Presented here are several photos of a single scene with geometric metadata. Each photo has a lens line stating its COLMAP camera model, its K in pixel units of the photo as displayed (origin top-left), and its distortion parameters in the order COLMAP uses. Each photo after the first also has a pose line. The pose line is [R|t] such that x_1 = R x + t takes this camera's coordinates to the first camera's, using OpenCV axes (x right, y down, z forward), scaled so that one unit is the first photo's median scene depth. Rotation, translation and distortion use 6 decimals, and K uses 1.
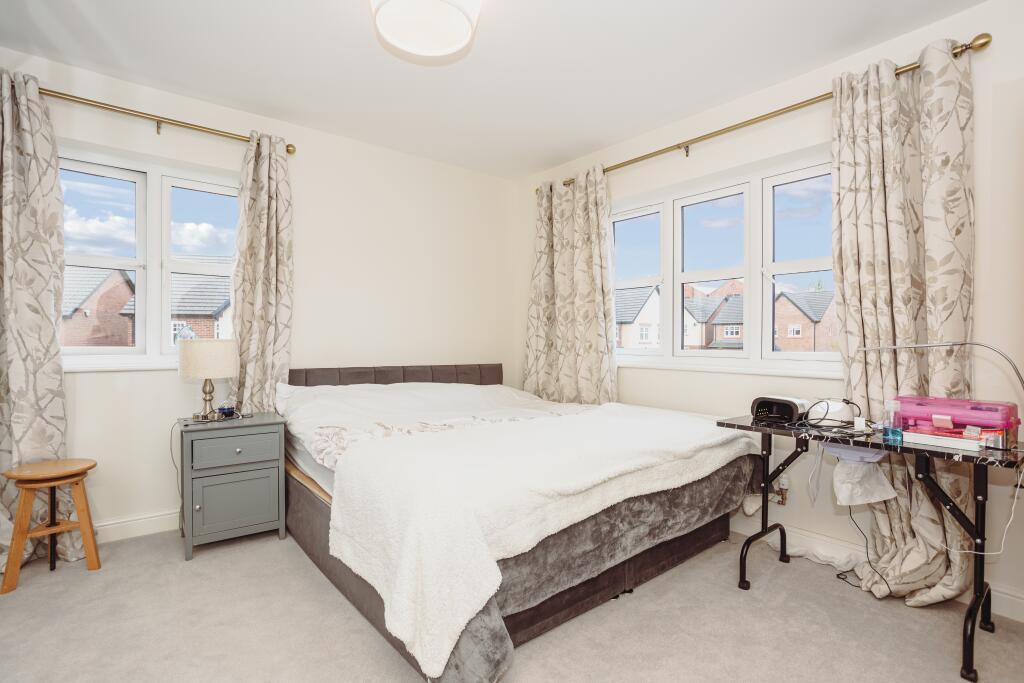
lens RADIAL K [[496.8, 0, 510.0], [0, 496.8, 344.7], [0, 0, 1]] dist [-0.006719, 0.000752]
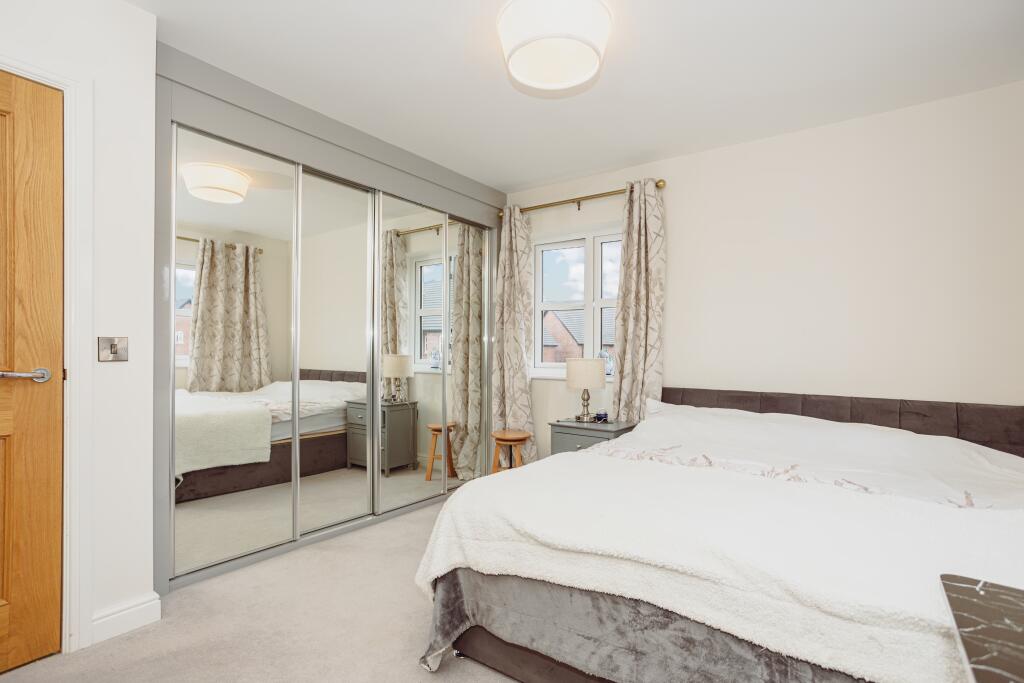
lens RADIAL K [[496.8, 0, 510.0], [0, 496.8, 344.7], [0, 0, 1]] dist [-0.006719, 0.000752]
pose [[0.255276, -0.027617, -0.966474, 0.579891], [-0.022060, 0.999165, -0.034378, 0.002807], [0.966616, 0.030096, 0.254454, 0.473511]]
